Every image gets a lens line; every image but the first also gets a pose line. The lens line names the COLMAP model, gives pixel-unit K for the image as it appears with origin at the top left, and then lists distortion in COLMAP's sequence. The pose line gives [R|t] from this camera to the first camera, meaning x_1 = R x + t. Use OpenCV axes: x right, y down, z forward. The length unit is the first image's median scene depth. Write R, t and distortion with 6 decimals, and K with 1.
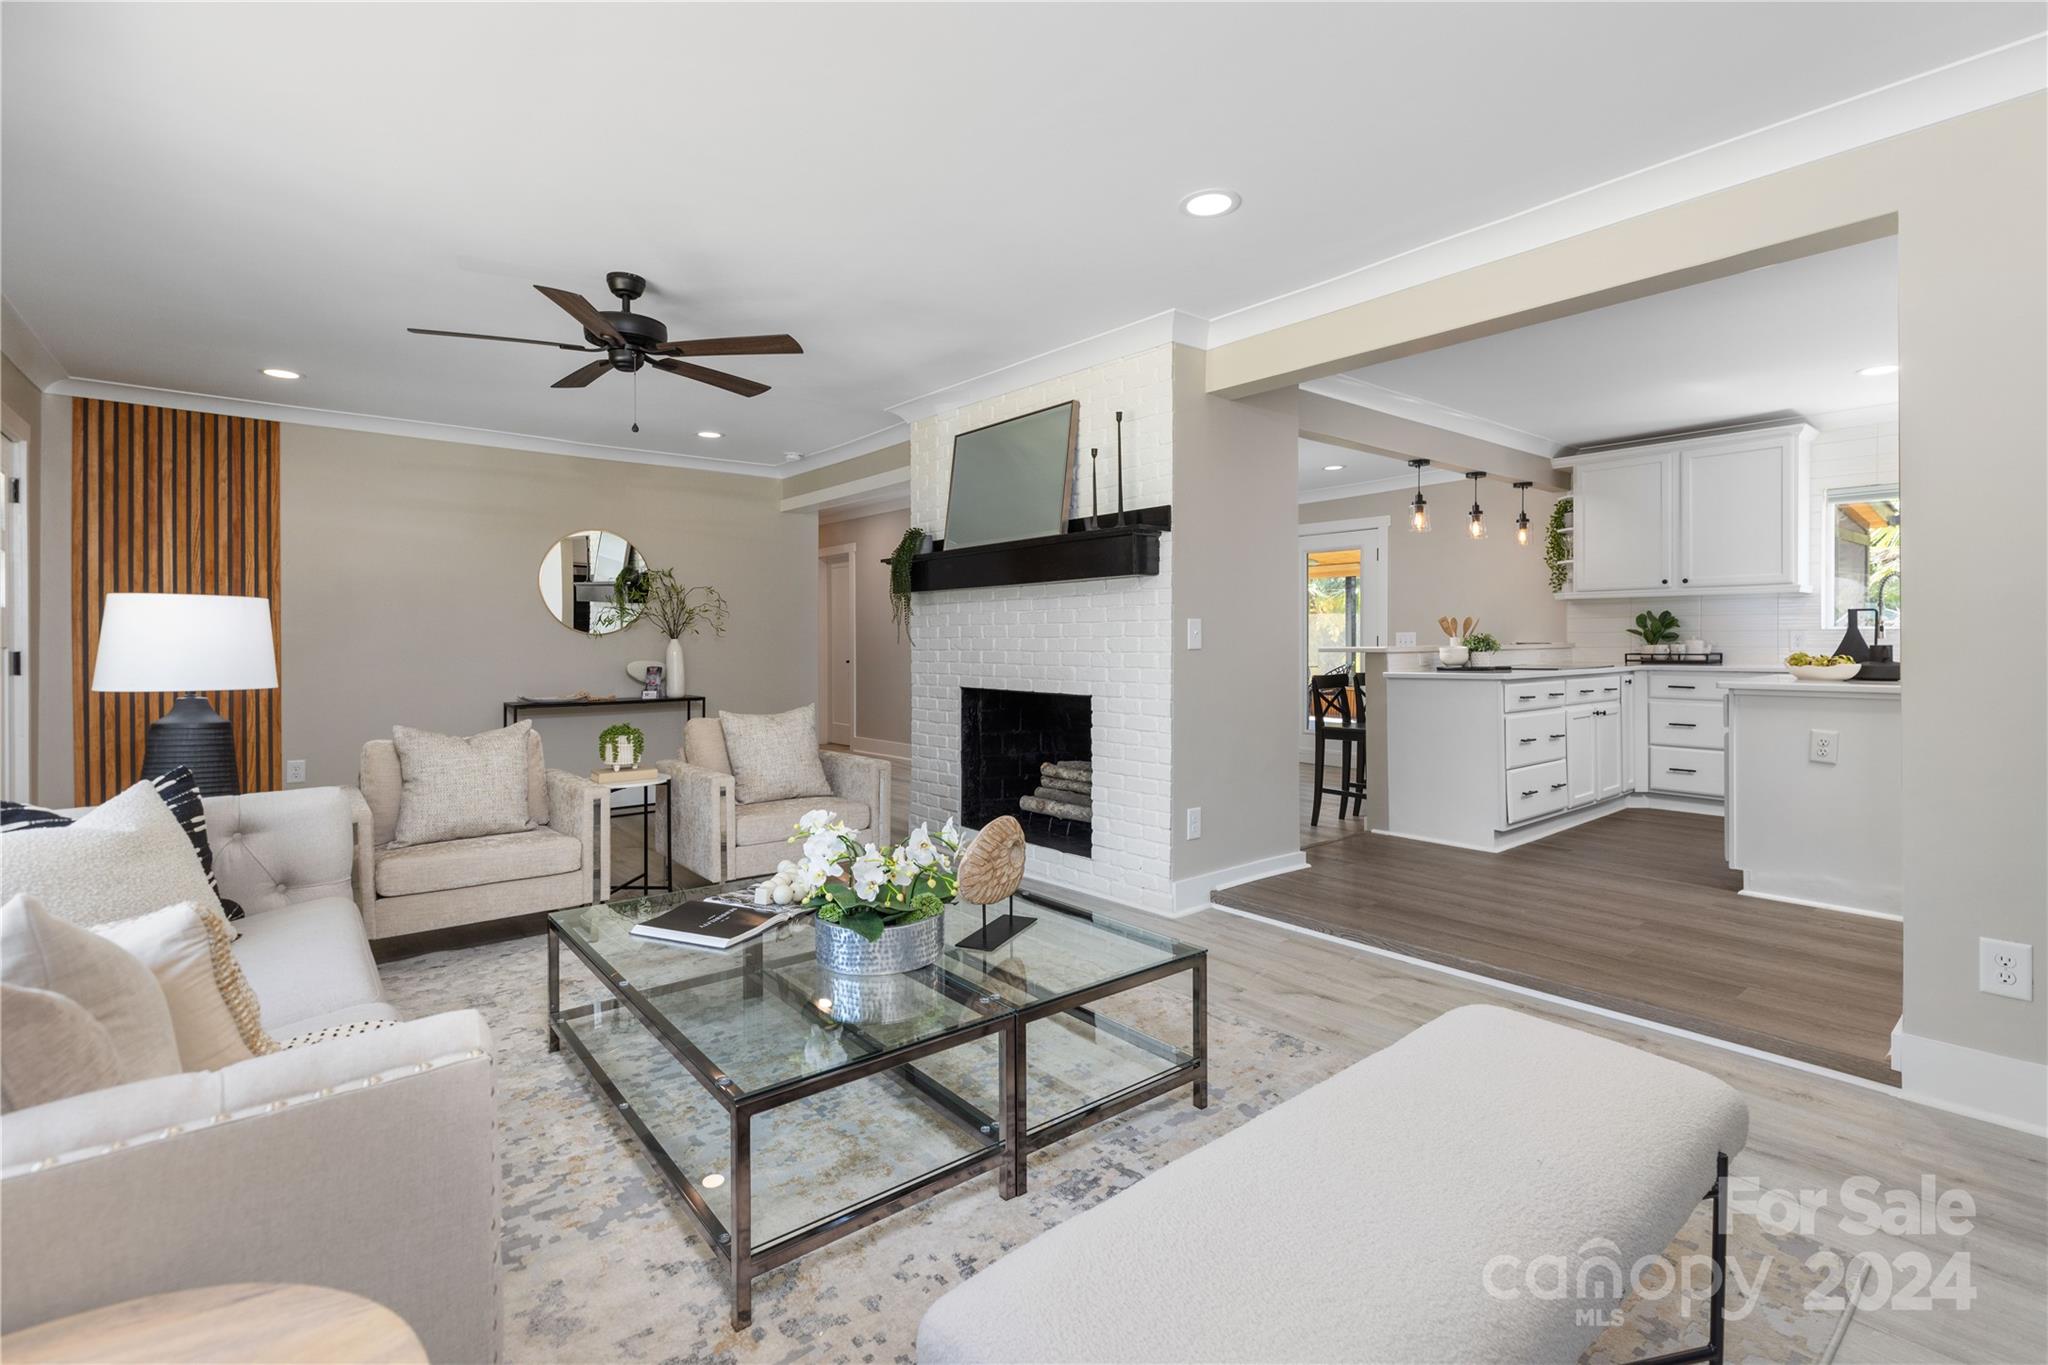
lens RADIAL K [[926.0, 0, 1034.8], [0, 926.0, 633.7], [0, 0, 1]] dist [0.005446, 0.000472]
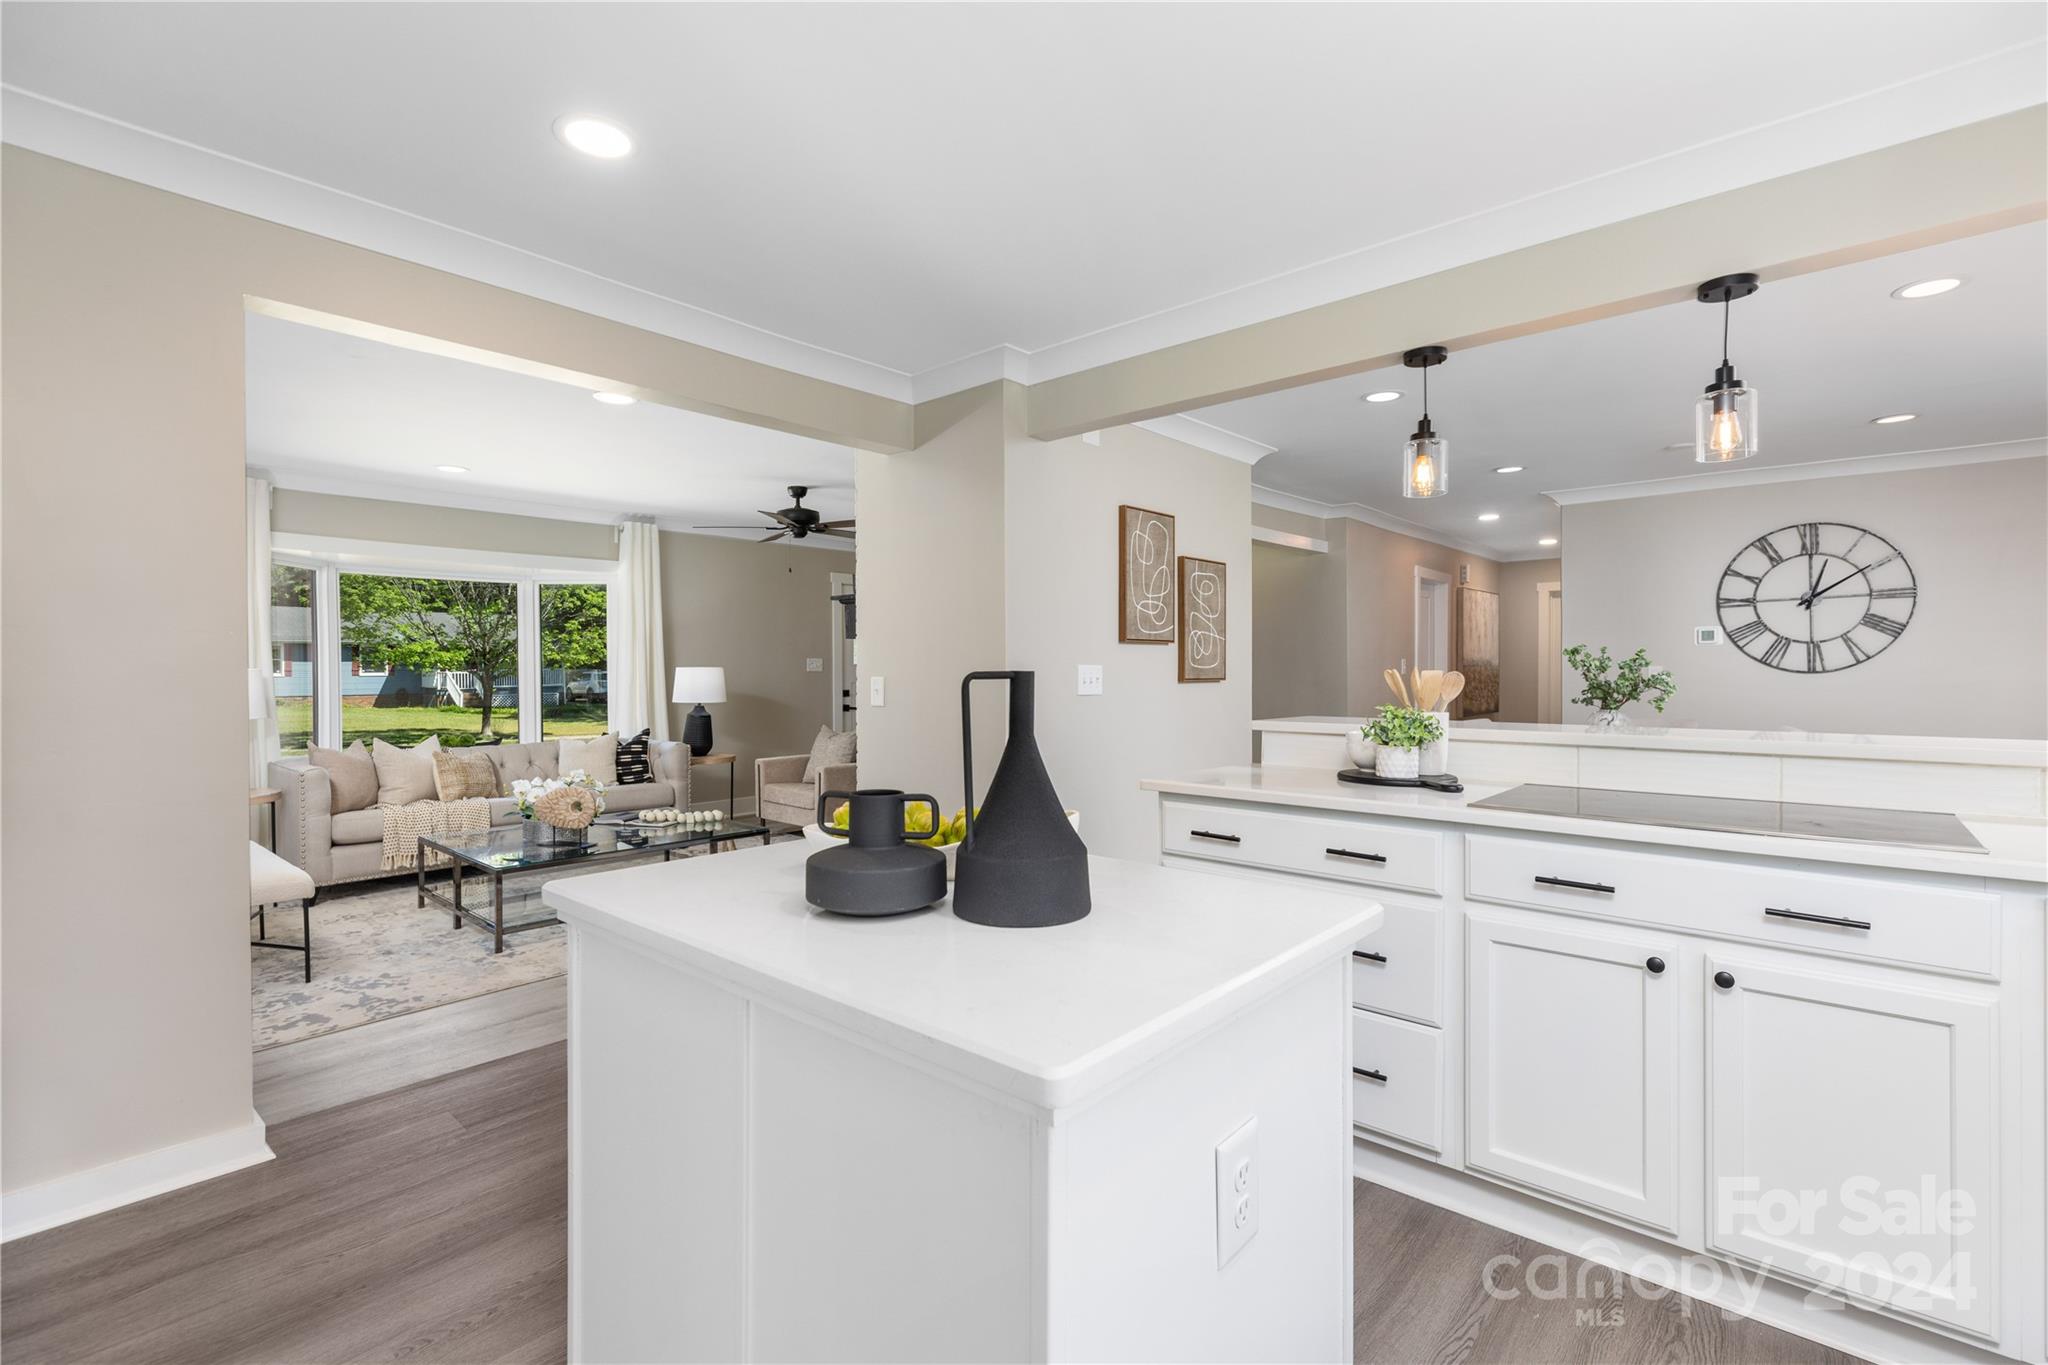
lens RADIAL K [[926.0, 0, 1024.9], [0, 926.0, 676.0], [0, 0, 1]] dist [0.005446, 0.000472]
pose [[0.155923, 0.013451, -0.987678, 0.809243], [0.003815, 0.999892, 0.014220, -0.020001], [0.987762, -0.005985, 0.155855, 0.656633]]
